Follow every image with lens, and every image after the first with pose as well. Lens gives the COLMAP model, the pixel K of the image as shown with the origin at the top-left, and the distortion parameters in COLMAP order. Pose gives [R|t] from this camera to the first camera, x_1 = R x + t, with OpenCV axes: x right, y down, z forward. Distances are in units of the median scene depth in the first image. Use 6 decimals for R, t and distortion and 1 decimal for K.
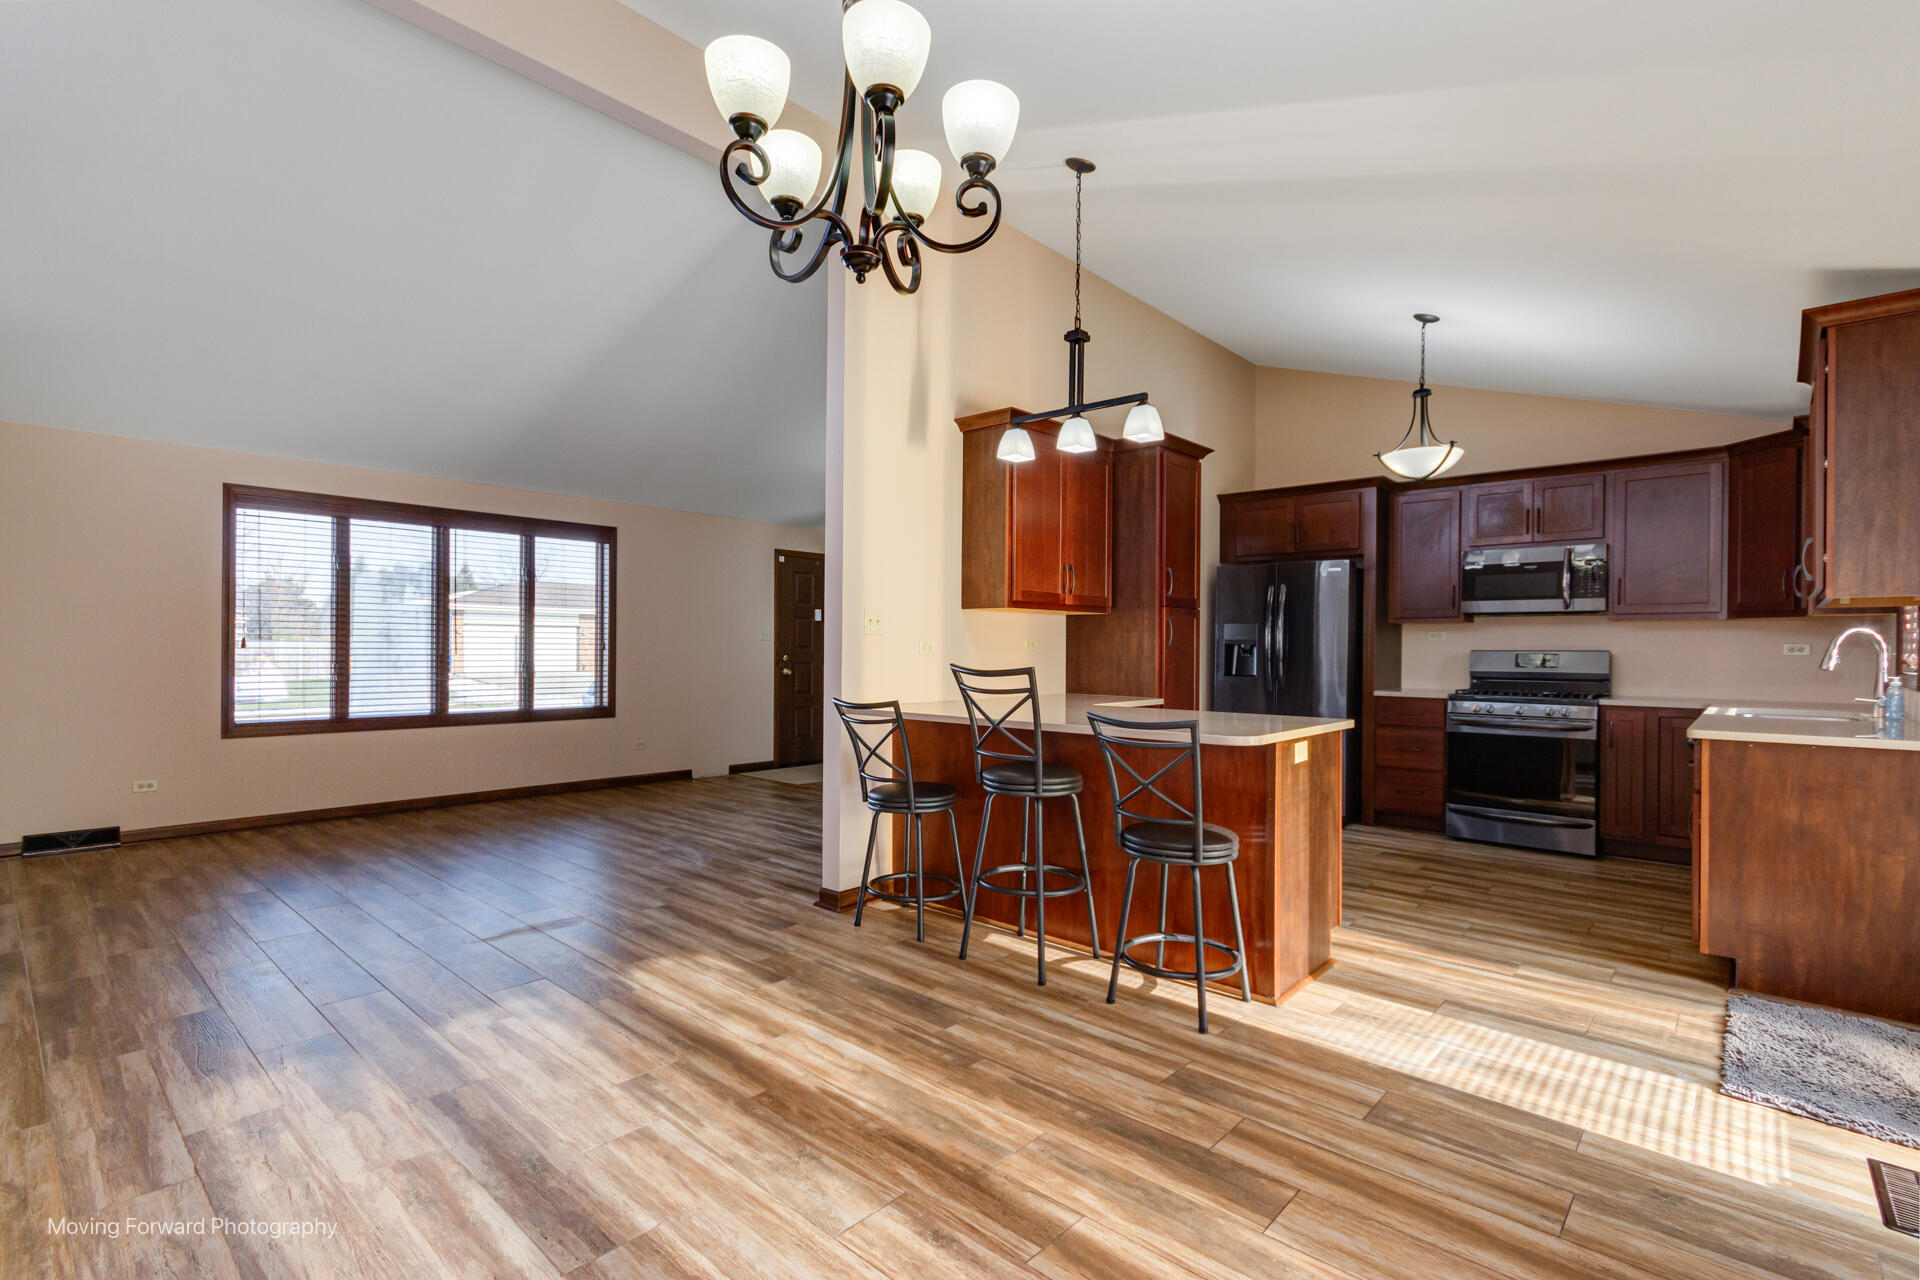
lens RADIAL K [[872.5, 0, 949.5], [0, 872.5, 651.3], [0, 0, 1]] dist [0.000520, -0.001956]
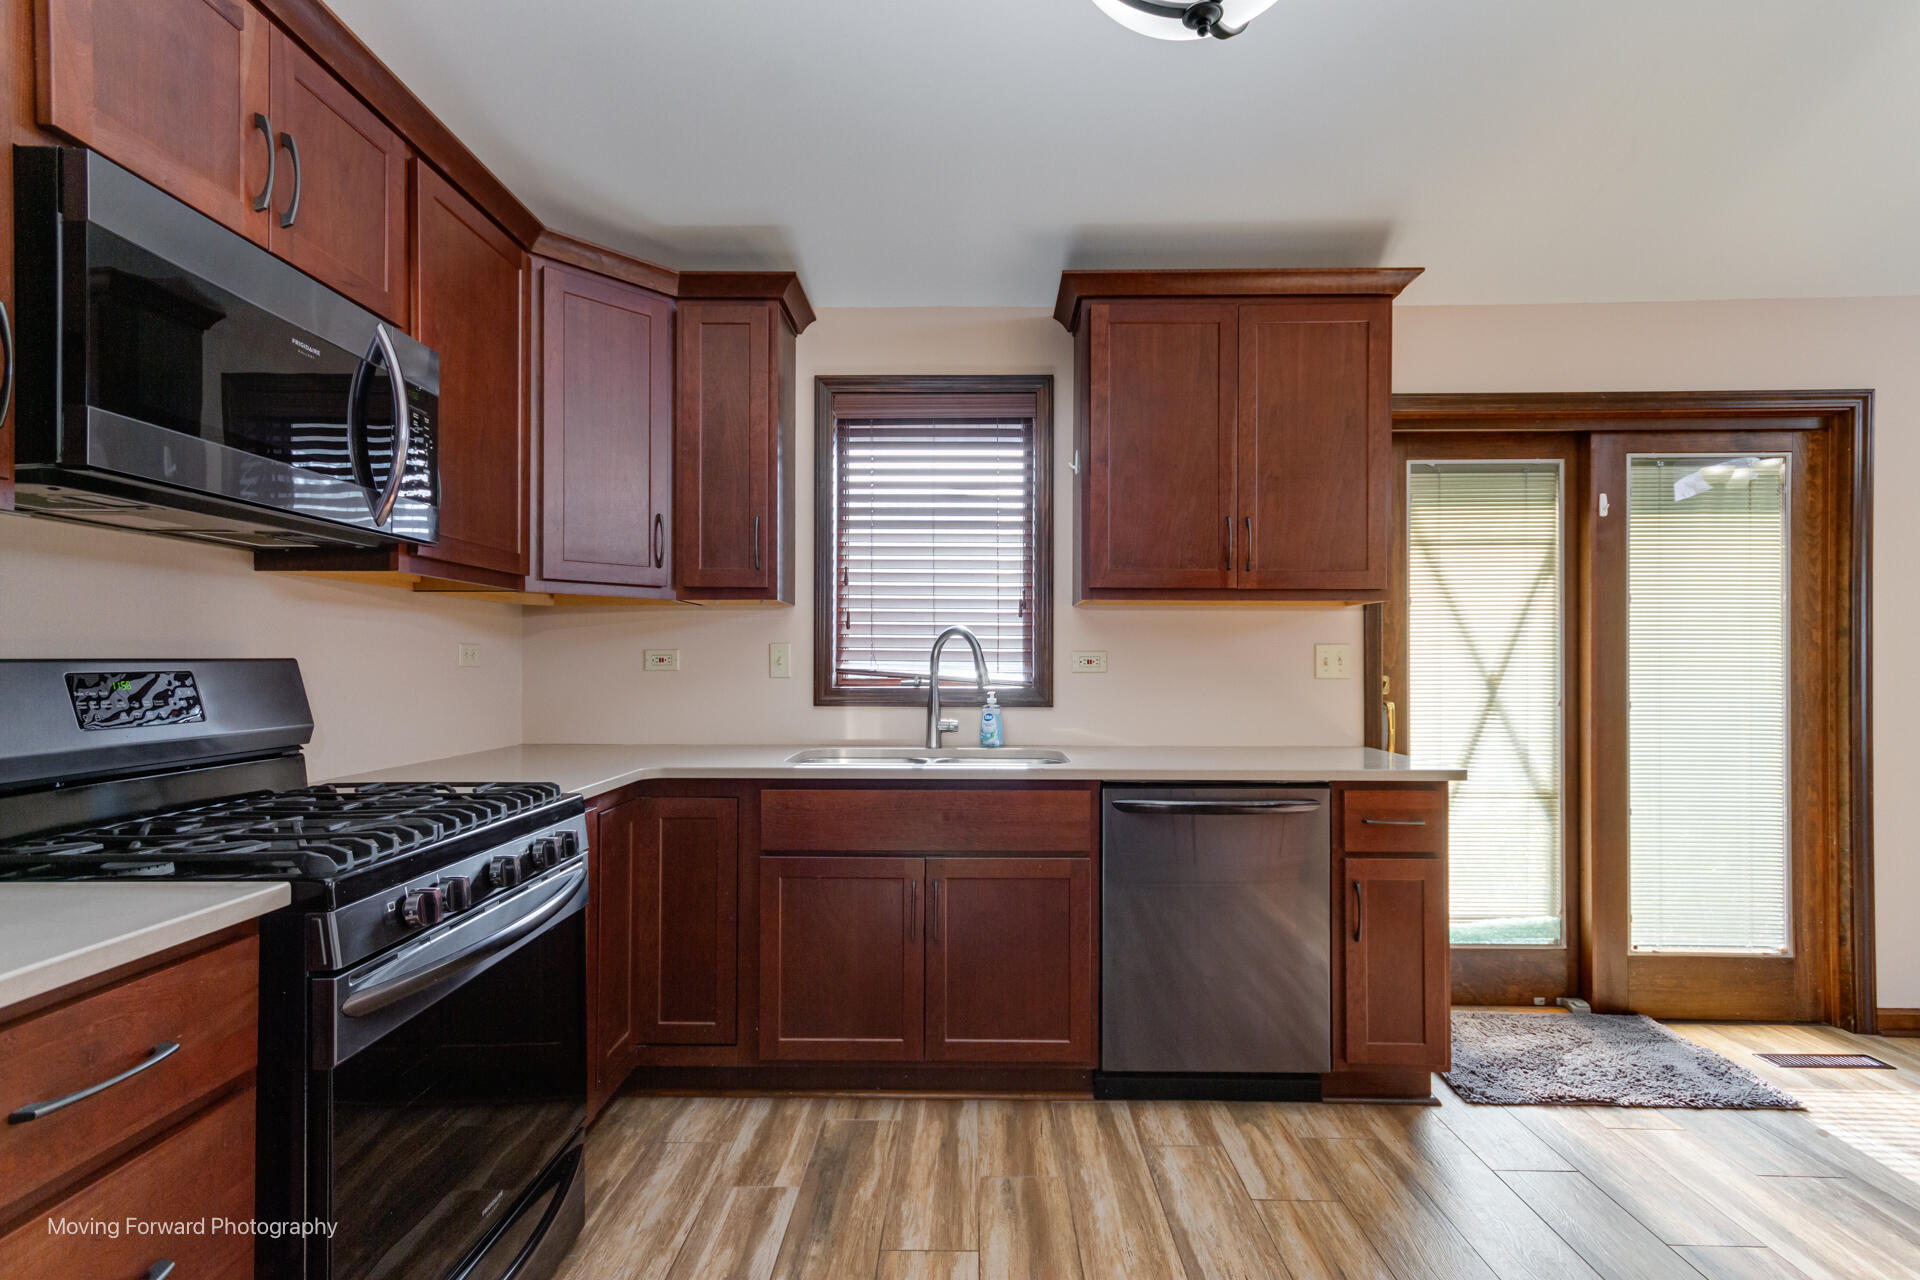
lens RADIAL K [[911.3, 0, 966.3], [0, 911.3, 650.2], [0, 0, 1]] dist [-0.004357, 0.007855]
pose [[-0.662189, -0.000749, 0.749336, 0.476013], [-0.002478, 0.999996, -0.001191, -0.008053], [-0.749332, -0.002645, -0.662189, 1.557795]]
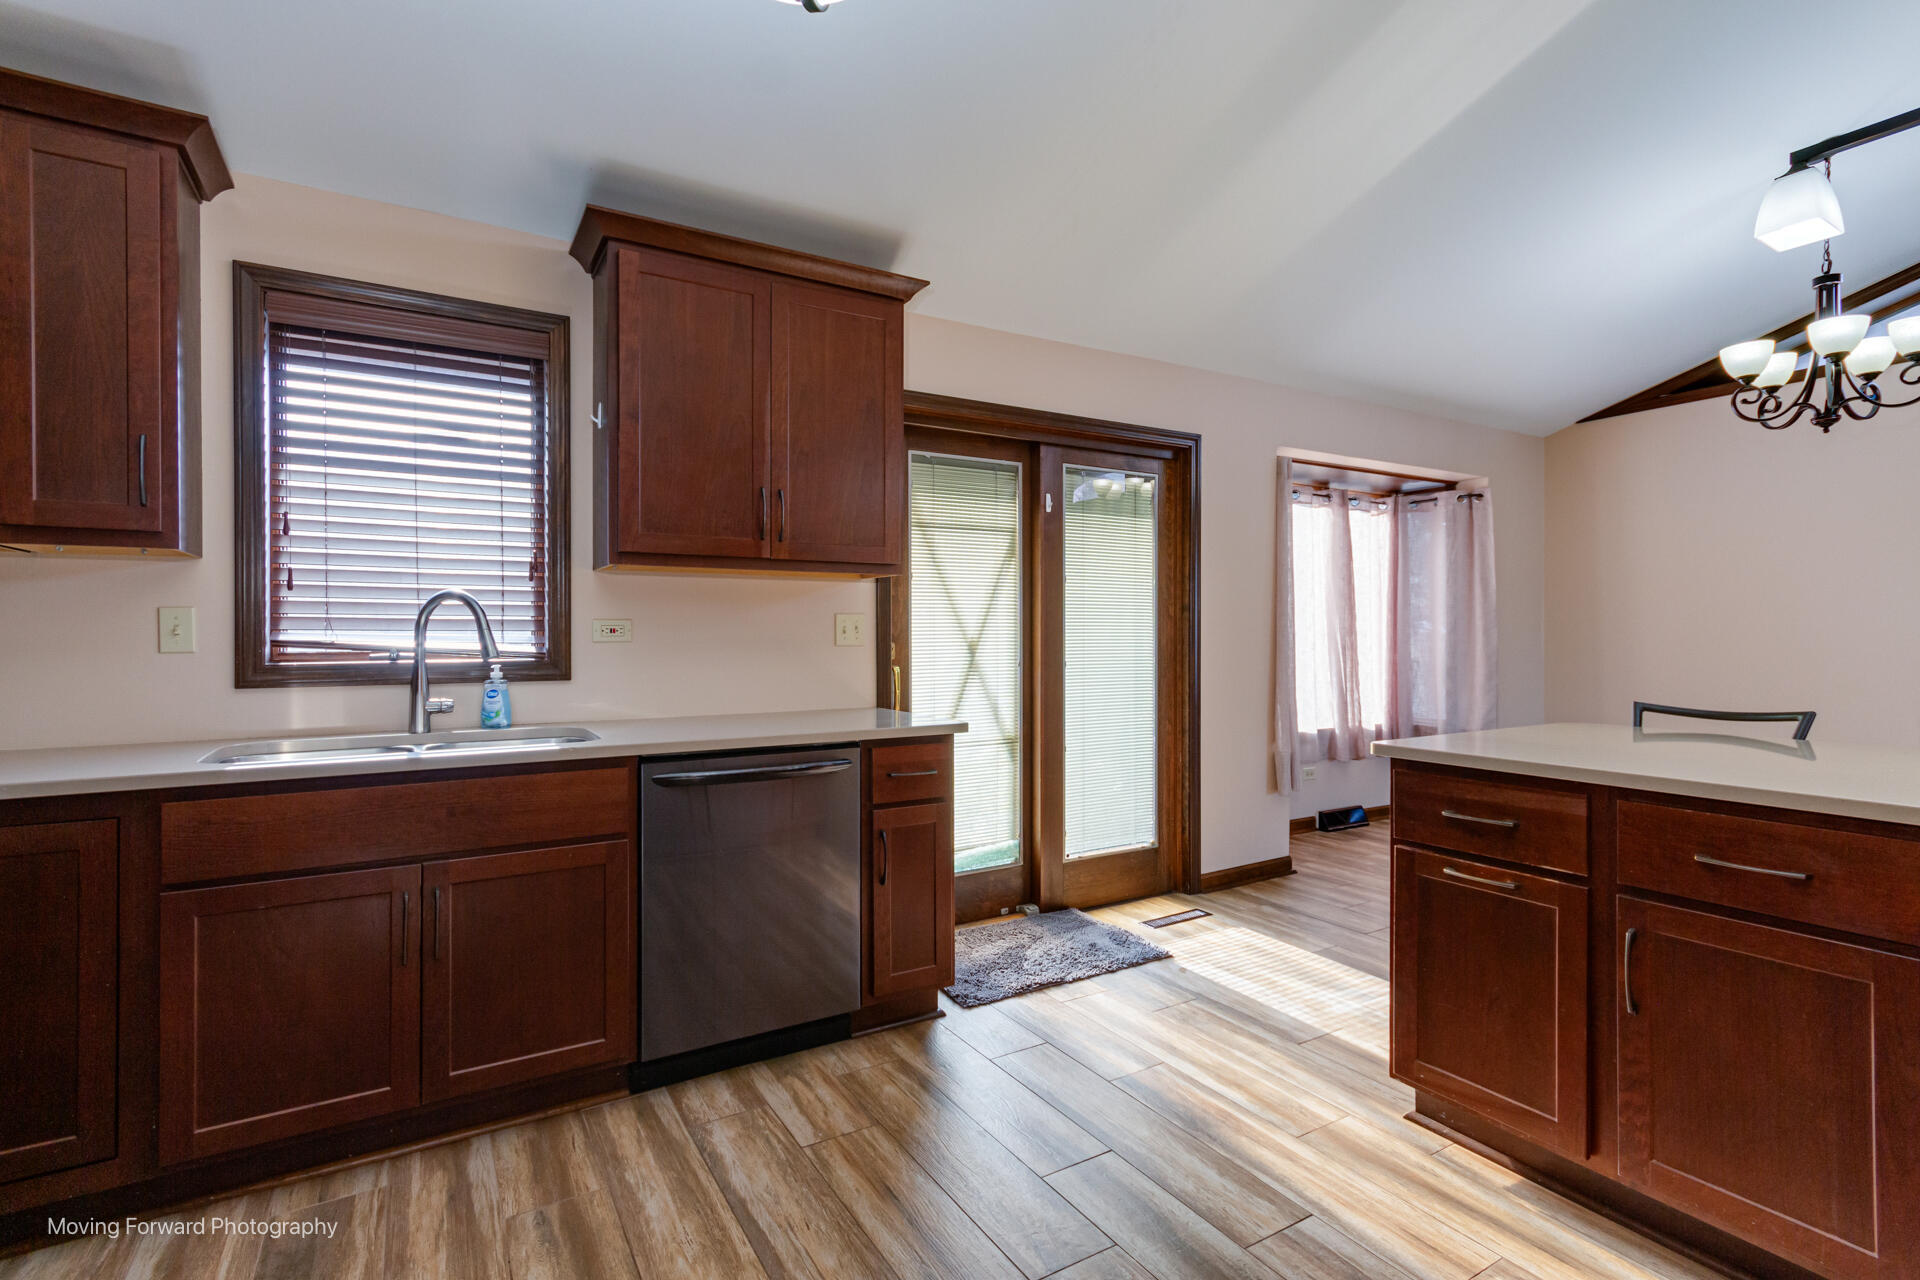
lens RADIAL K [[896.3, 0, 964.8], [0, 896.3, 627.8], [0, 0, 1]] dist [0.001286, 0.000322]
pose [[-0.959459, -0.005535, 0.281793, 0.520176], [-0.004398, 0.999979, 0.004670, -0.006103], [-0.281813, 0.003241, -0.959464, 1.572720]]
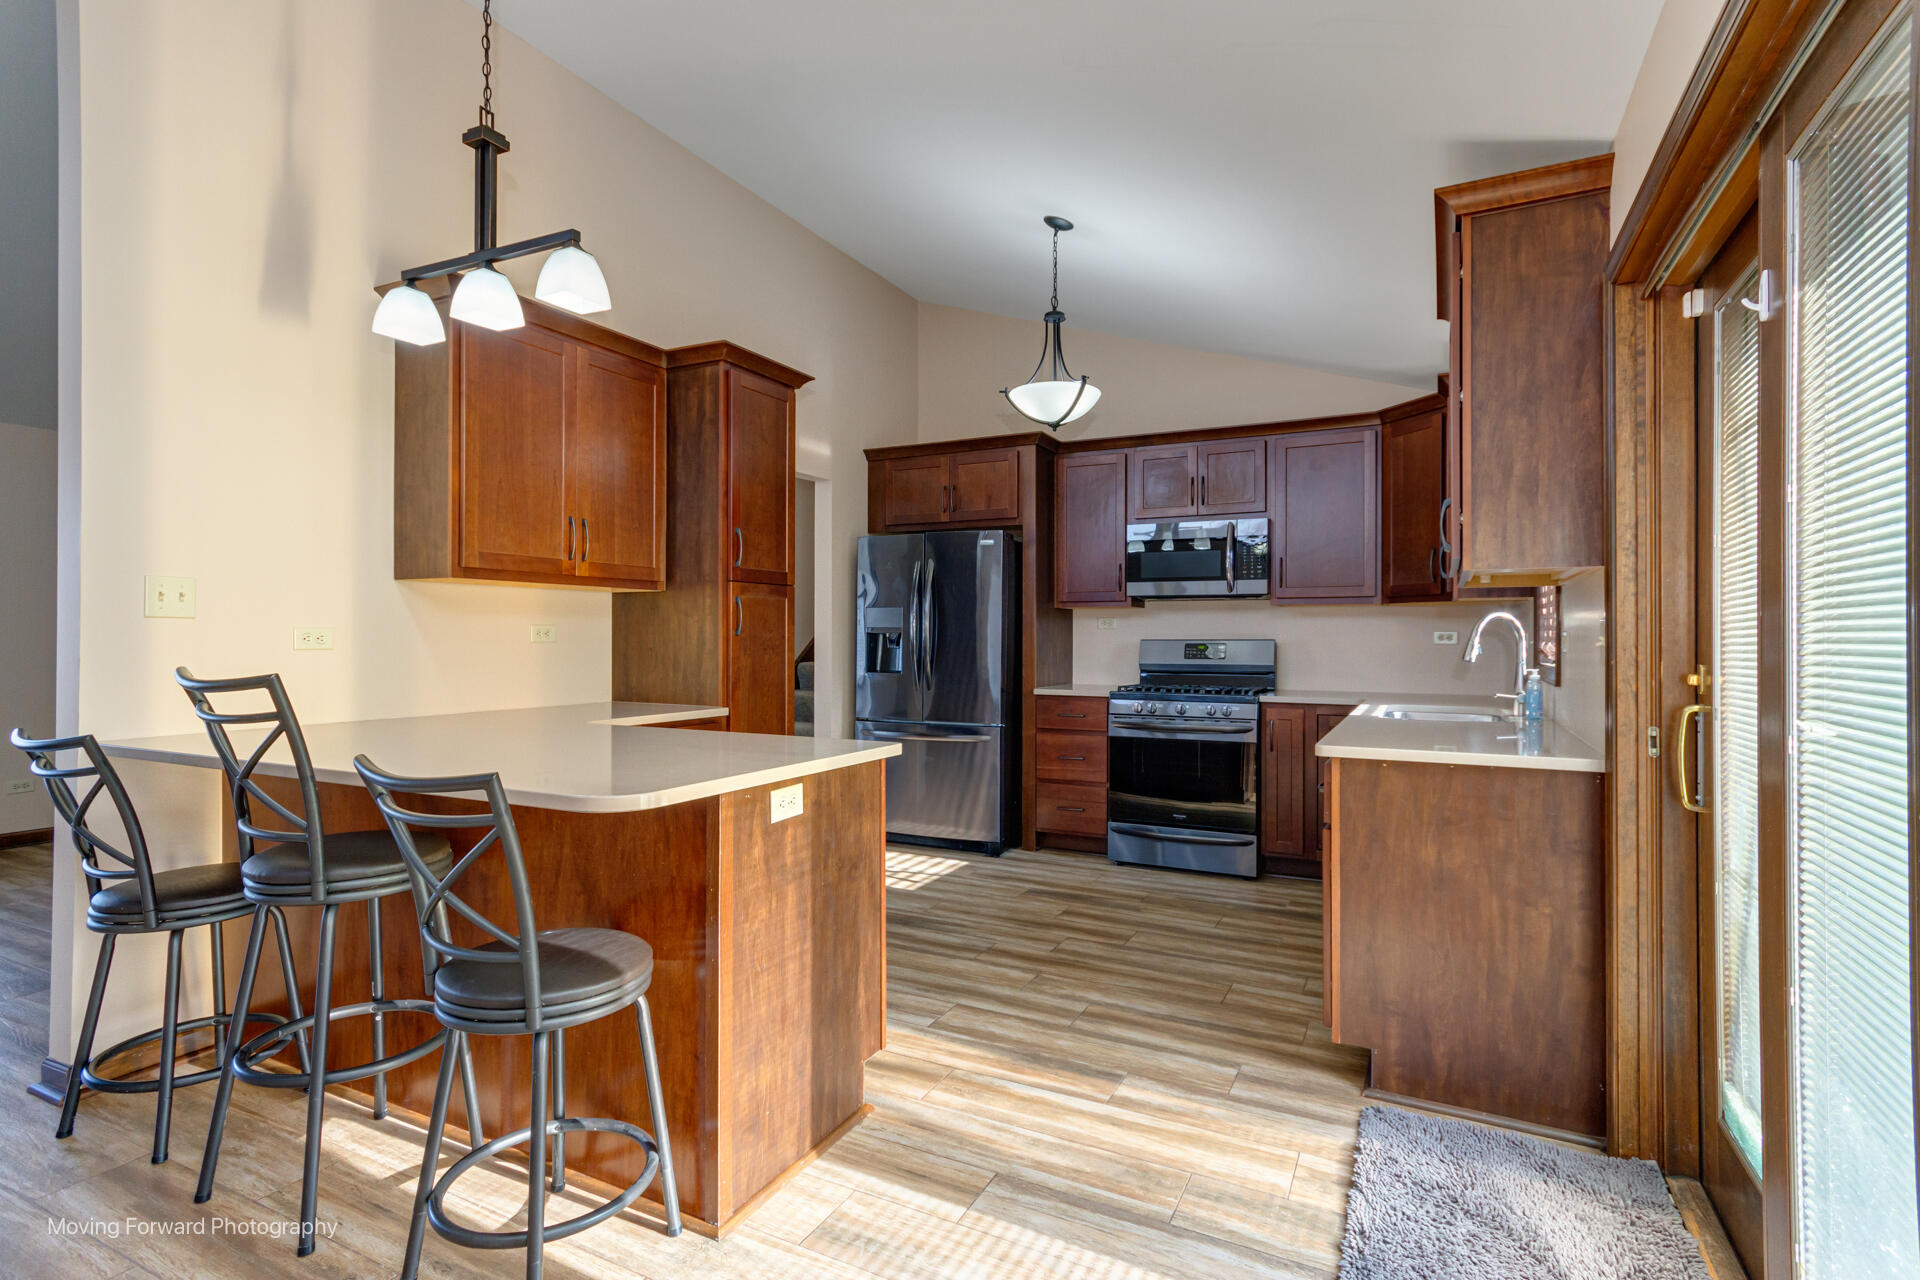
lens RADIAL K [[910.3, 0, 965.3], [0, 910.3, 632.8], [0, 0, 1]] dist [0.001802, 0.001259]
pose [[0.962398, -0.001789, 0.271639, 0.294718], [0.004474, 0.999947, -0.009265, -0.000662], [-0.271608, 0.010132, 0.962355, 0.280021]]
